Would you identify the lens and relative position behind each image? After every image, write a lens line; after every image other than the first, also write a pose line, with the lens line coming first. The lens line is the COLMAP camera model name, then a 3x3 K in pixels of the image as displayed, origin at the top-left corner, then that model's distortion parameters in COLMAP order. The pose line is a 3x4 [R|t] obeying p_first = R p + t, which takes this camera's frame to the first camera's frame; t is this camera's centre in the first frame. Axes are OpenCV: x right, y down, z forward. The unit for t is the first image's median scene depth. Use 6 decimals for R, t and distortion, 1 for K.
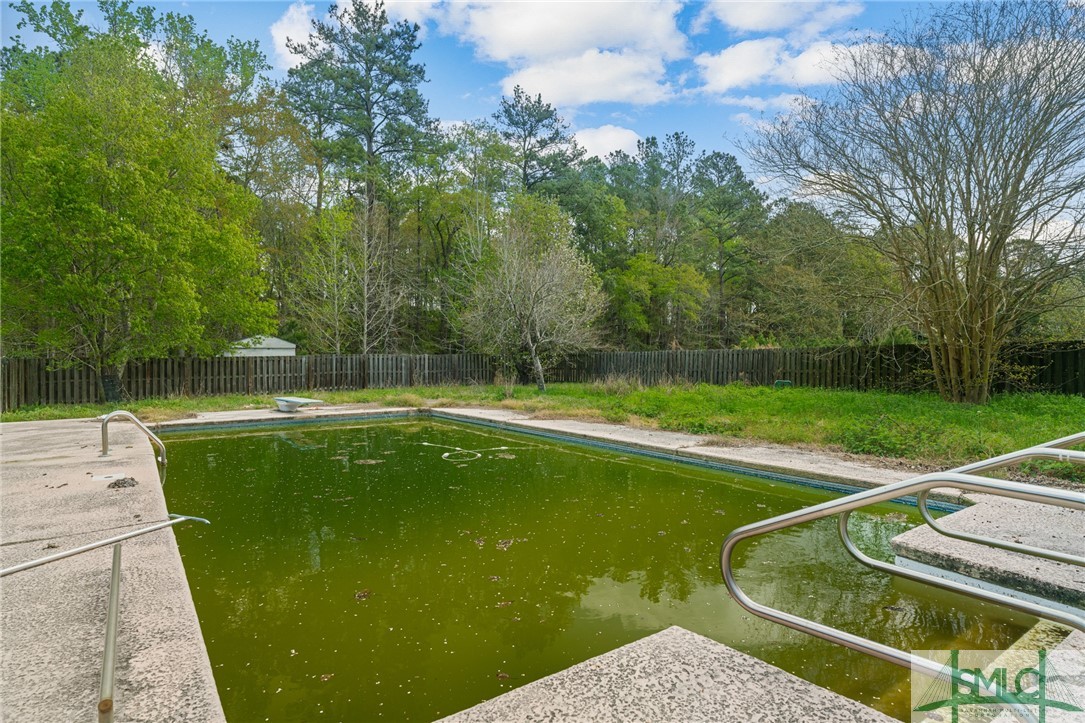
lens RADIAL K [[593.1, 0, 542.4], [0, 593.1, 358.9], [0, 0, 1]] dist [-0.006887, 0.007568]
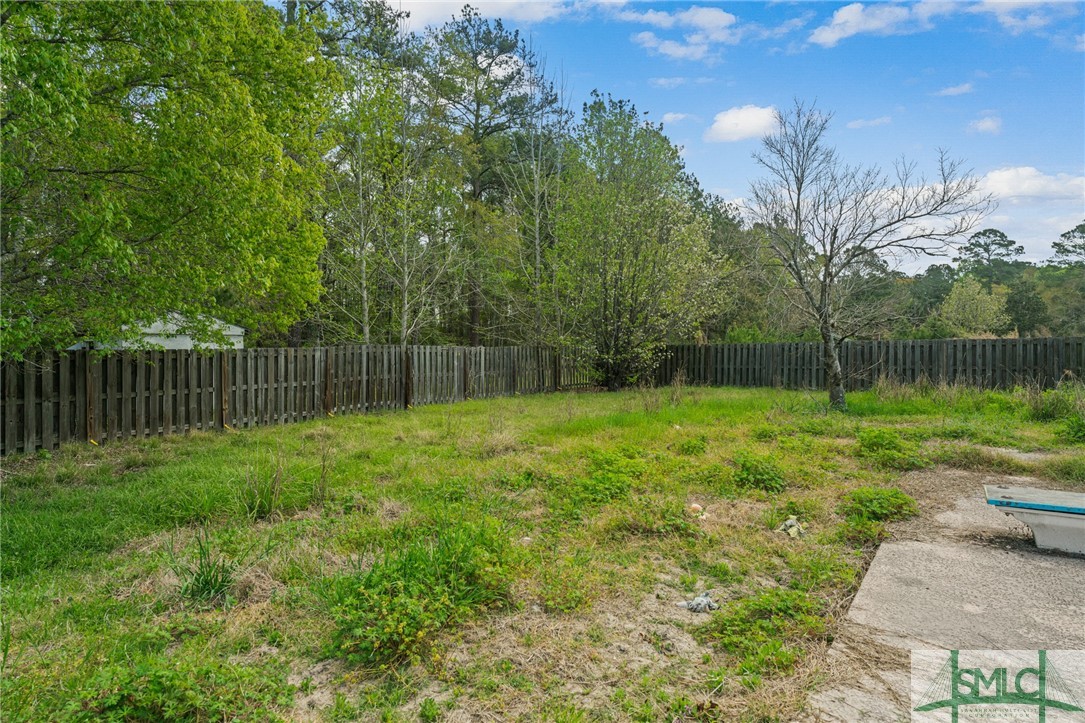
lens RADIAL K [[593.1, 0, 543.6], [0, 593.1, 361.9], [0, 0, 1]] dist [-0.006887, 0.007568]
pose [[0.951337, -0.008572, 0.308033, -0.379396], [0.005288, 0.999920, 0.011493, 0.002390], [-0.308107, -0.009305, 0.951306, 0.435571]]
